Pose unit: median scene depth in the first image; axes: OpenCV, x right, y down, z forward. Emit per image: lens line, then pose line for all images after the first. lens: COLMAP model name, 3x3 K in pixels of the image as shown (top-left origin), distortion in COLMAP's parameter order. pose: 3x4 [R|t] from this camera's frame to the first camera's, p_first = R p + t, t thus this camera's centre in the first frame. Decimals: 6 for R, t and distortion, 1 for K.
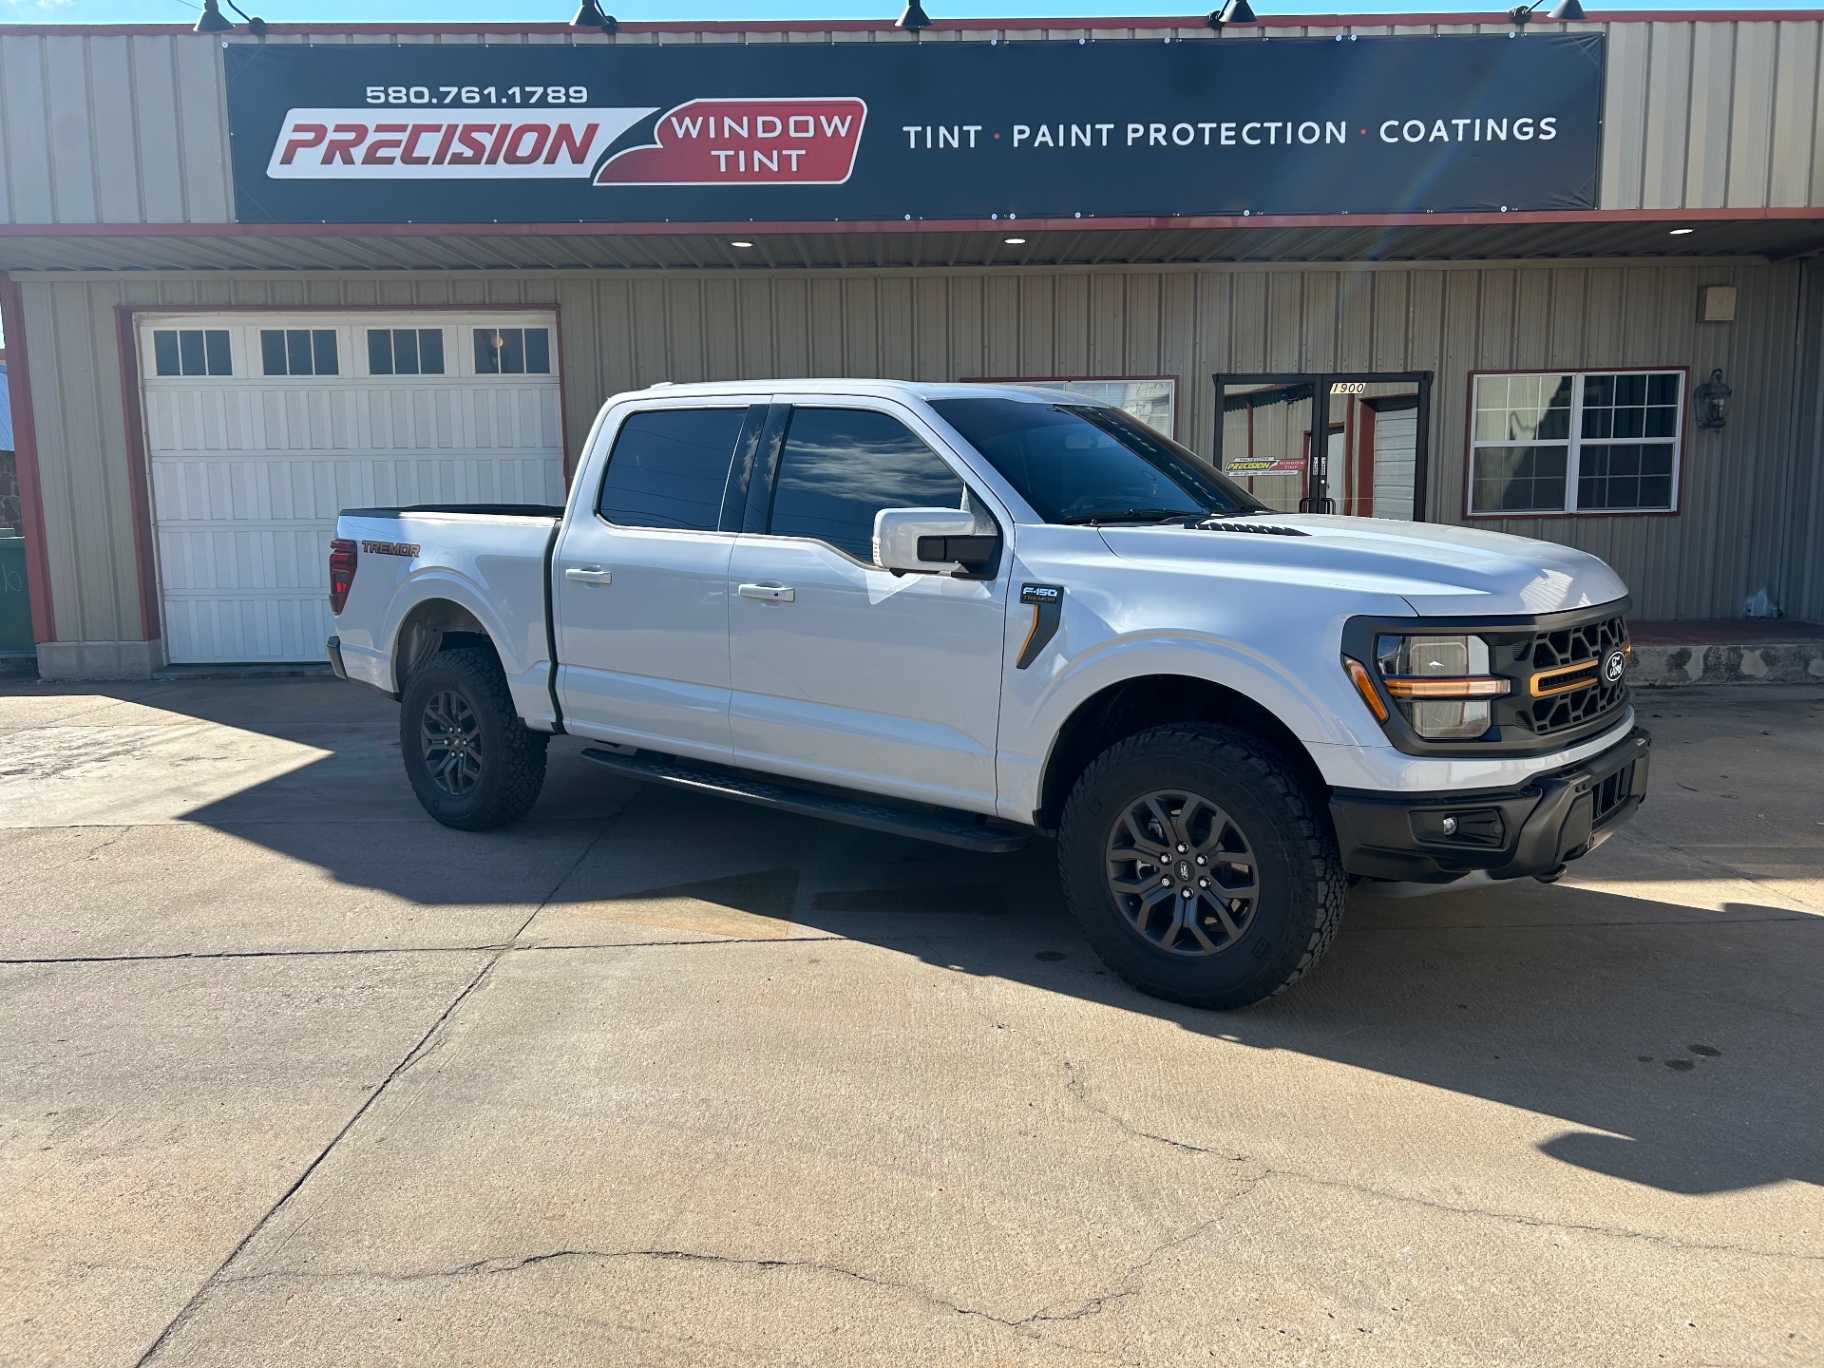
lens RADIAL K [[1378.5, 0, 910.9], [0, 1378.5, 673.9], [0, 0, 1]] dist [0.007501, 0.016666]
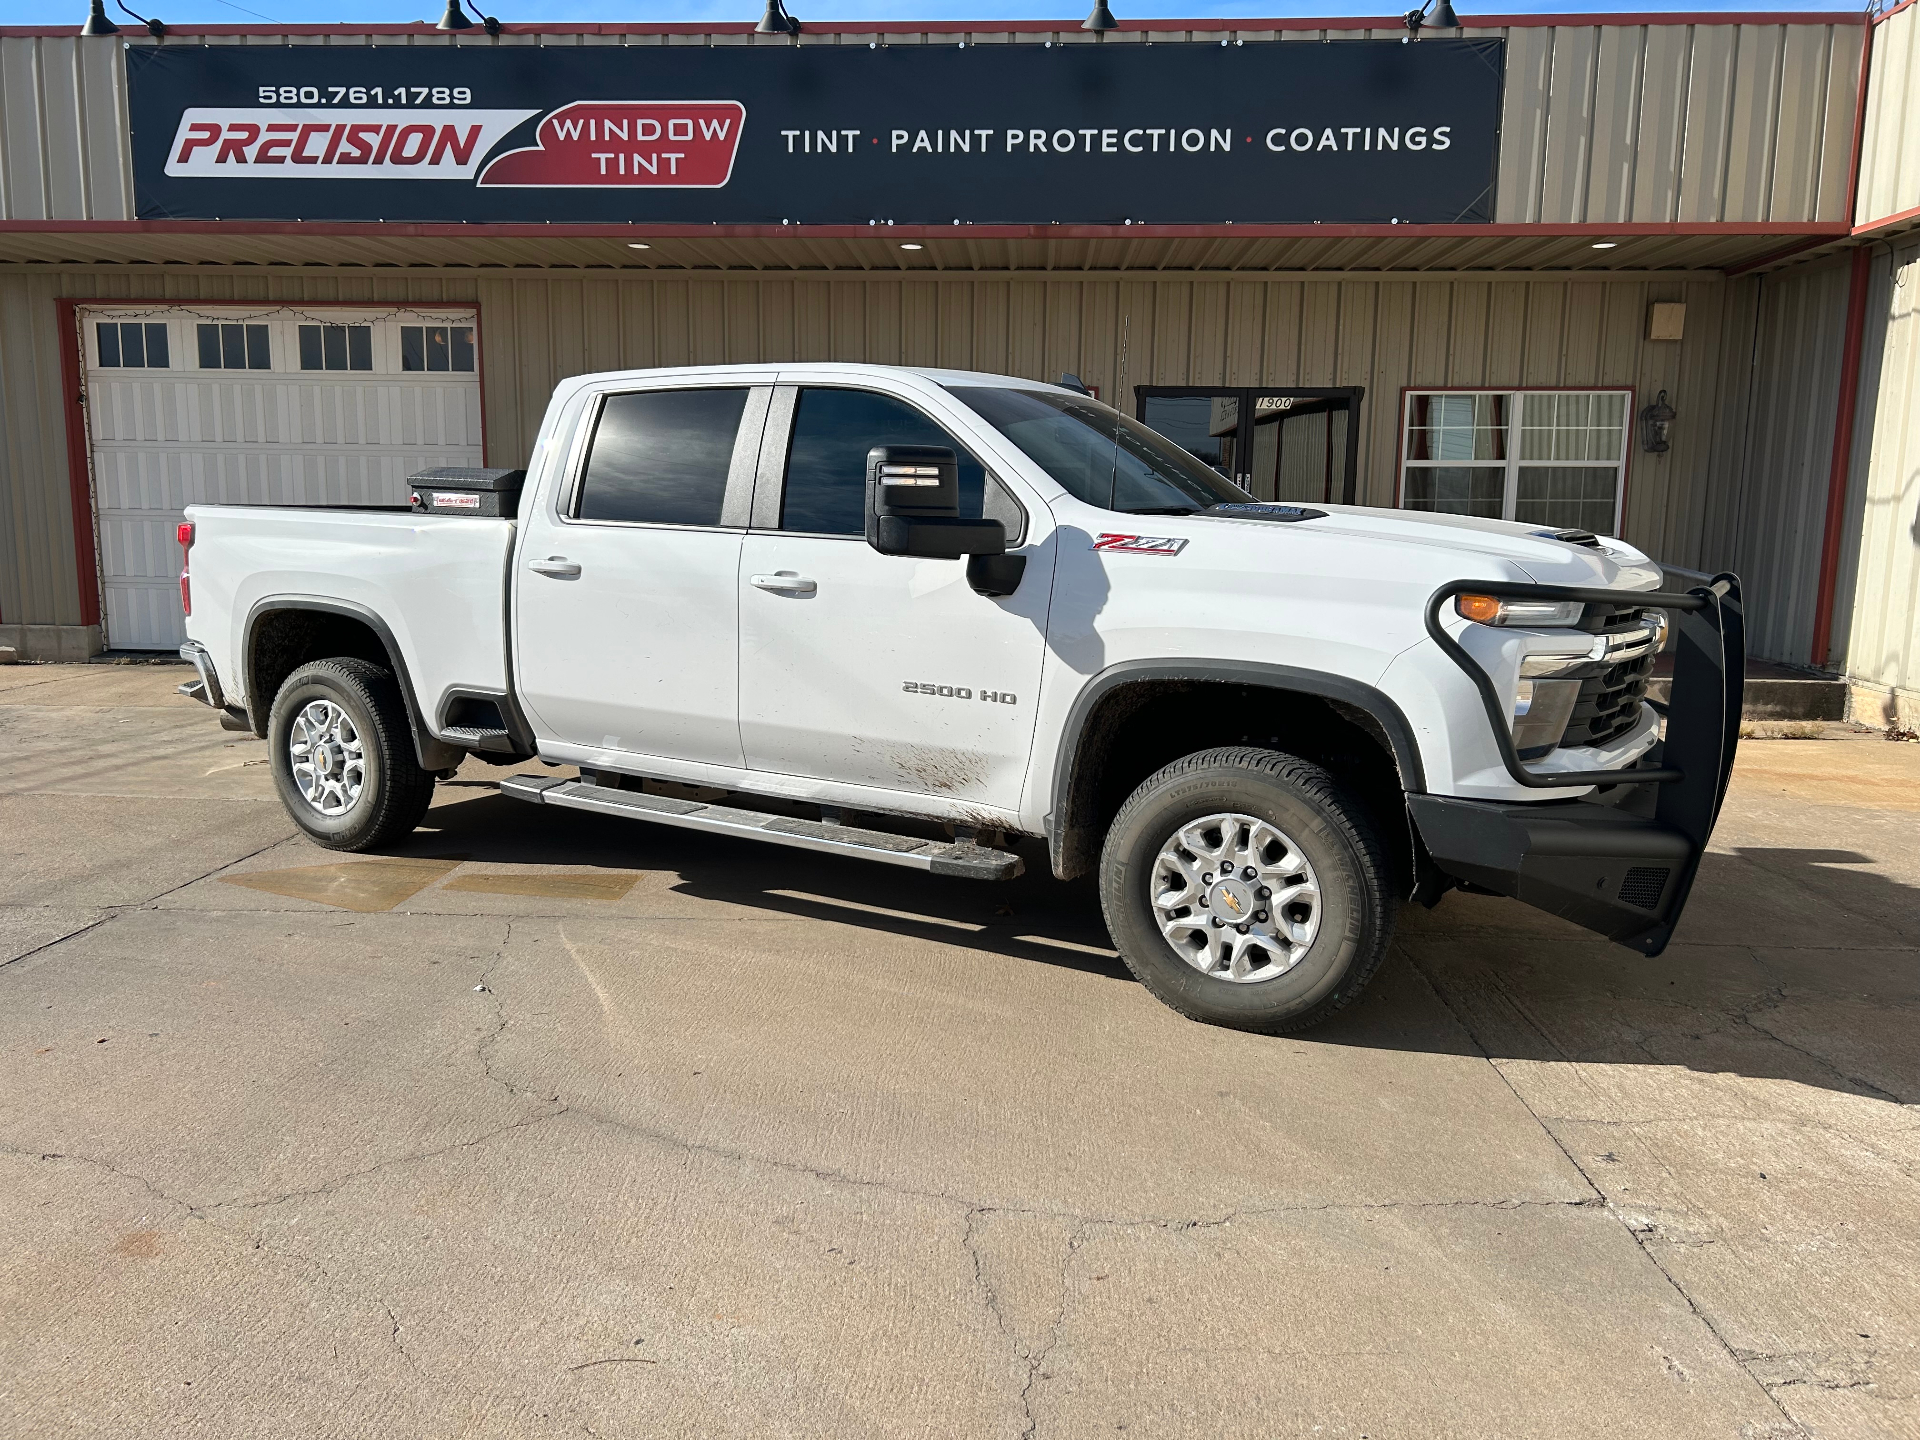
lens RADIAL K [[1444.9, 0, 951.6], [0, 1444.9, 723.3], [0, 0, 1]] dist [0.019463, -0.005076]
pose [[0.997251, 0.034099, -0.065781, 0.200227], [-0.032634, 0.999197, 0.023225, 0.002773], [0.066520, -0.021015, 0.997564, -0.044736]]
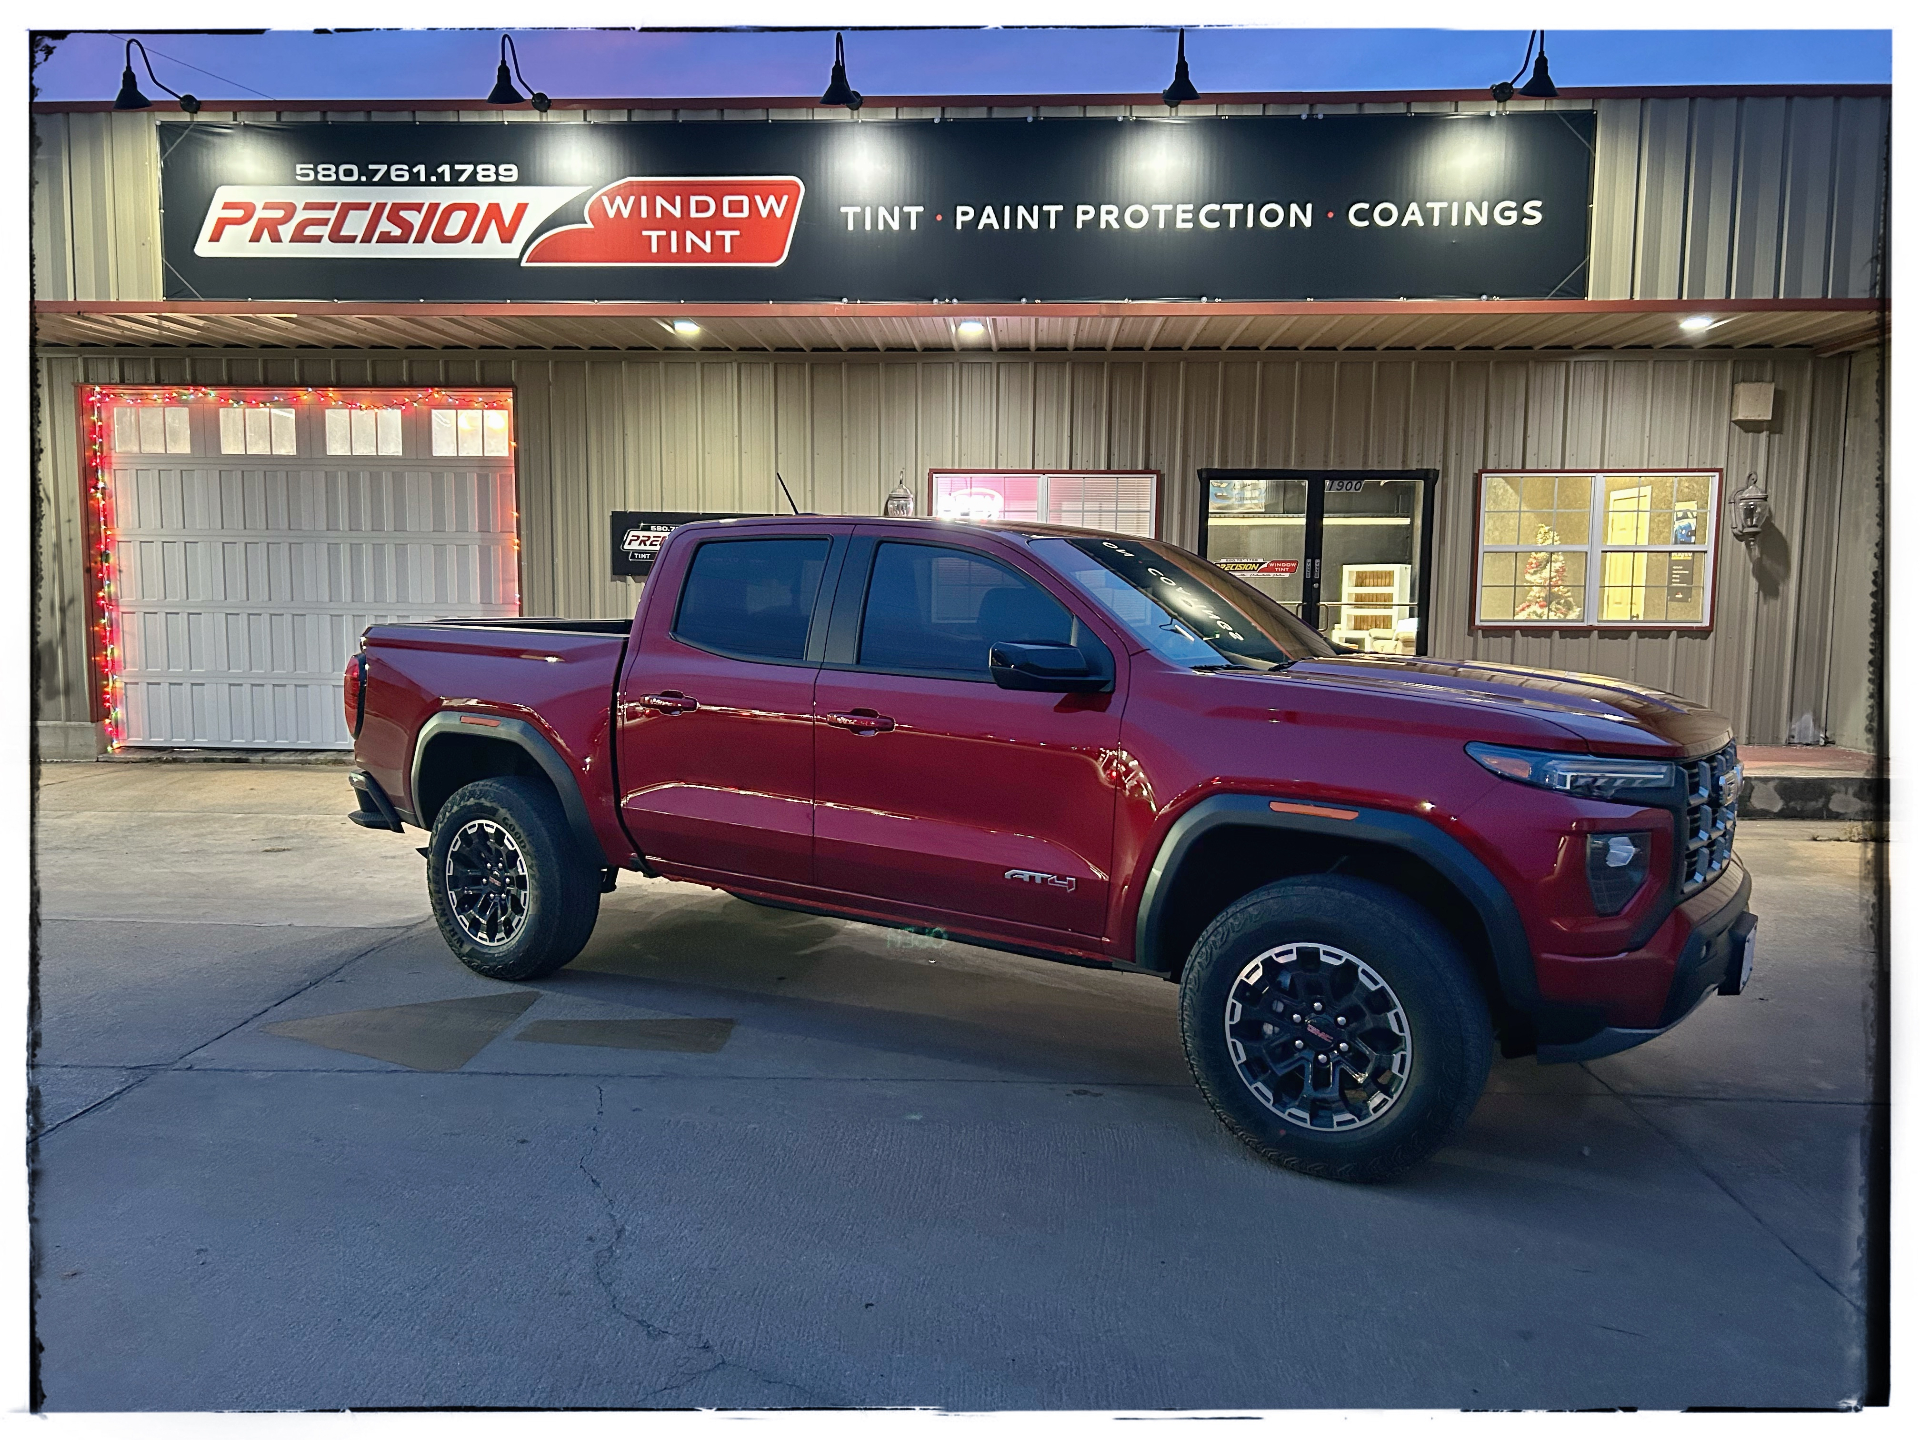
lens RADIAL K [[1446.7, 0, 949.7], [0, 1446.7, 722.1], [0, 0, 1]] dist [0.014802, 0.006834]
pose [[0.997547, 0.027072, -0.064553, 0.143599], [-0.029187, 0.999060, -0.032048, -0.010465], [0.063624, 0.033854, 0.997400, 0.016114]]
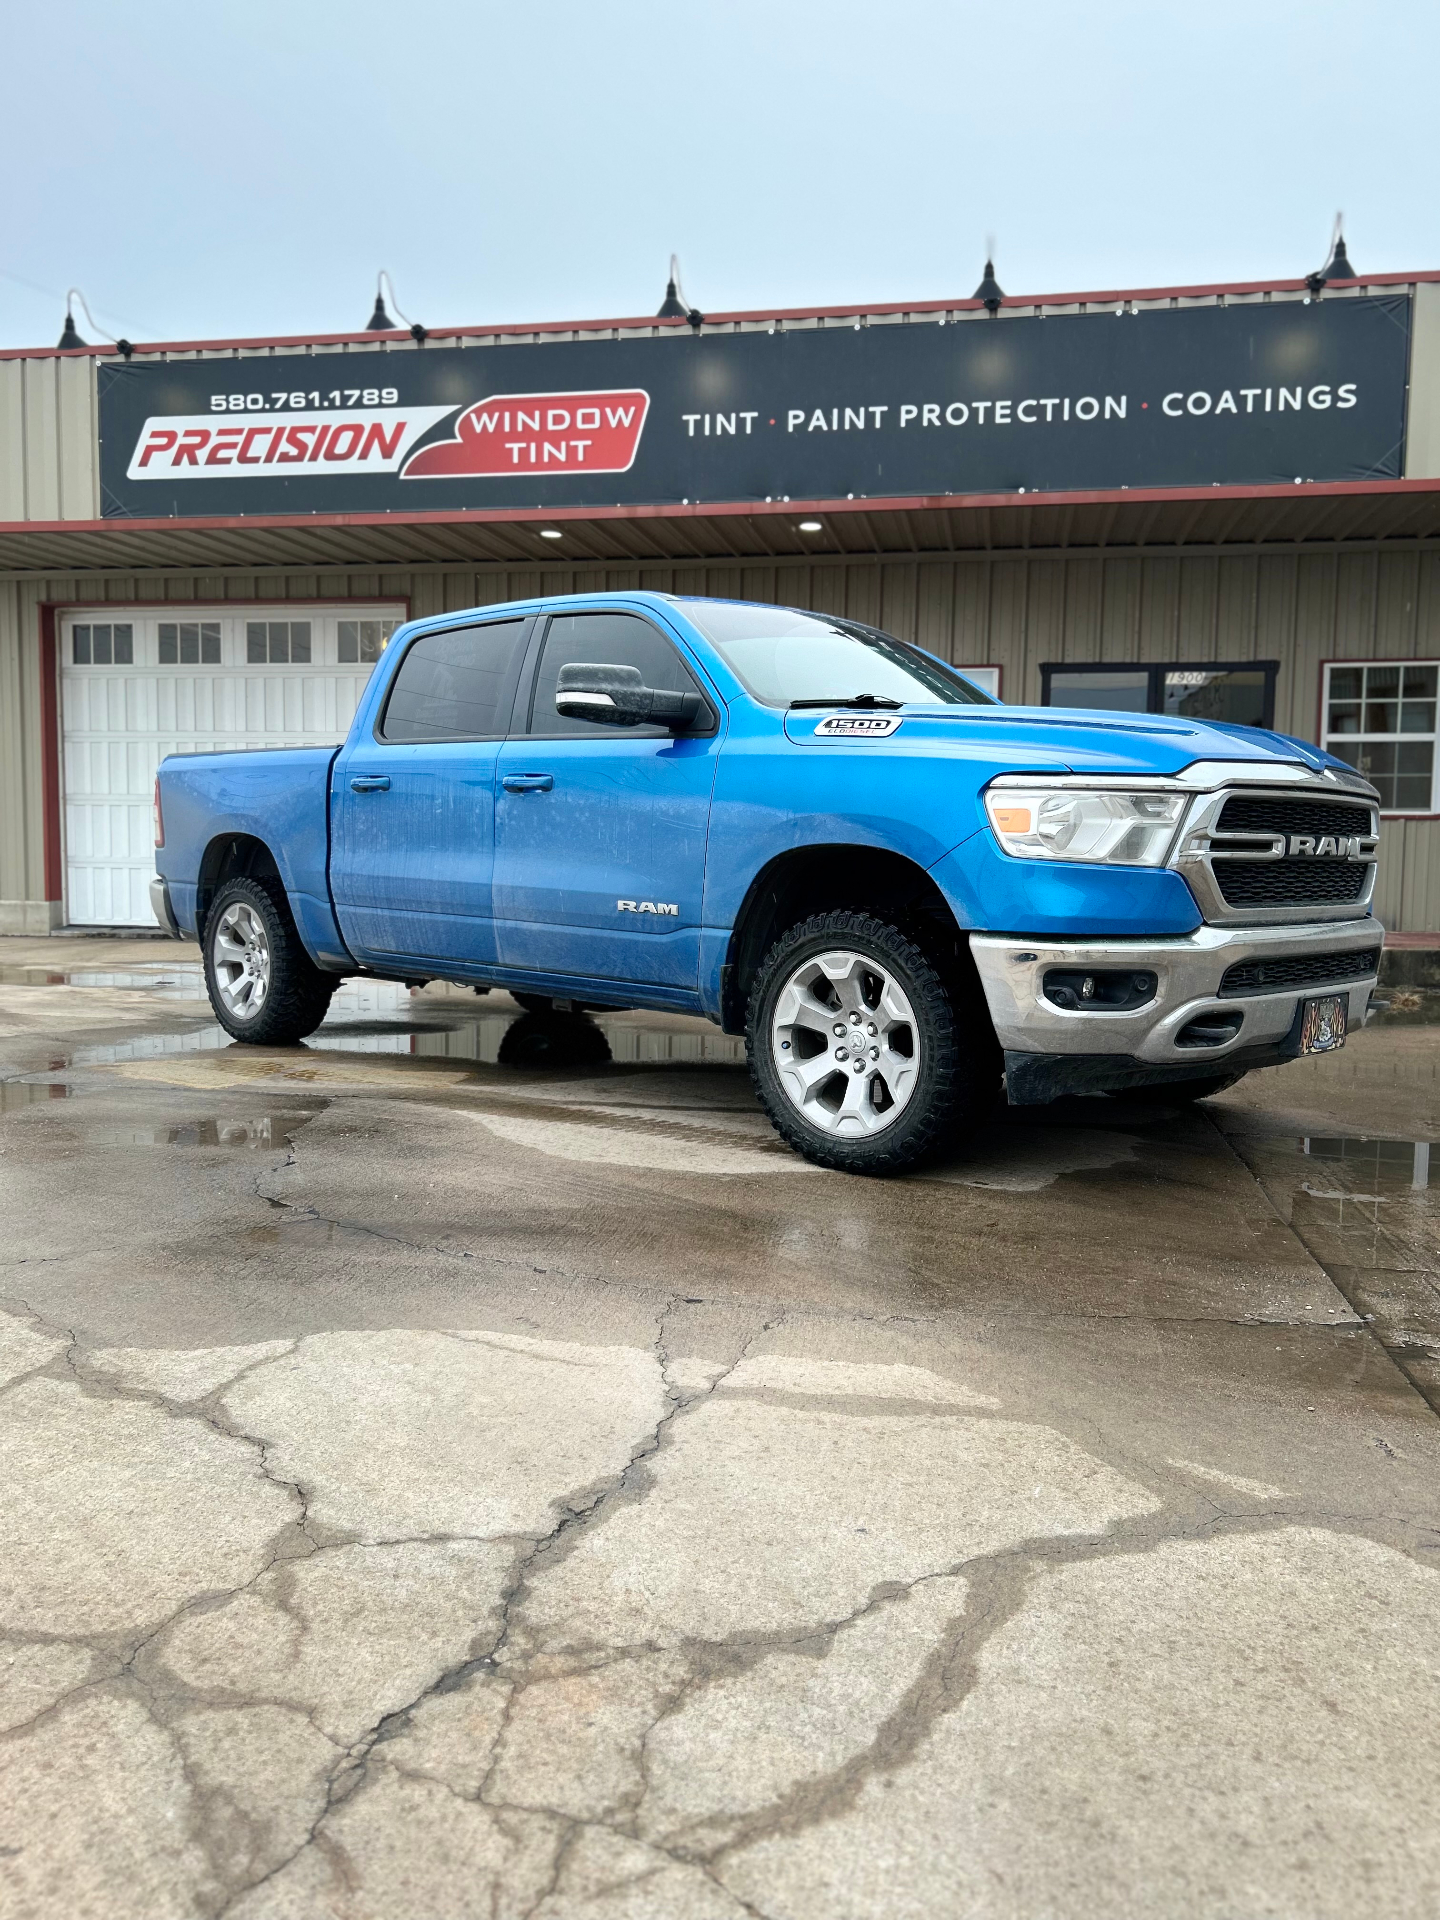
lens RADIAL K [[1446.6, 0, 728.0], [0, 1446.6, 952.8], [0, 0, 1]] dist [0.013712, 0.005410]
pose [[0.979980, 0.039747, -0.195090, 0.255659], [-0.050303, 0.997509, -0.049456, 0.057862], [0.192638, 0.058280, 0.979538, -0.035225]]
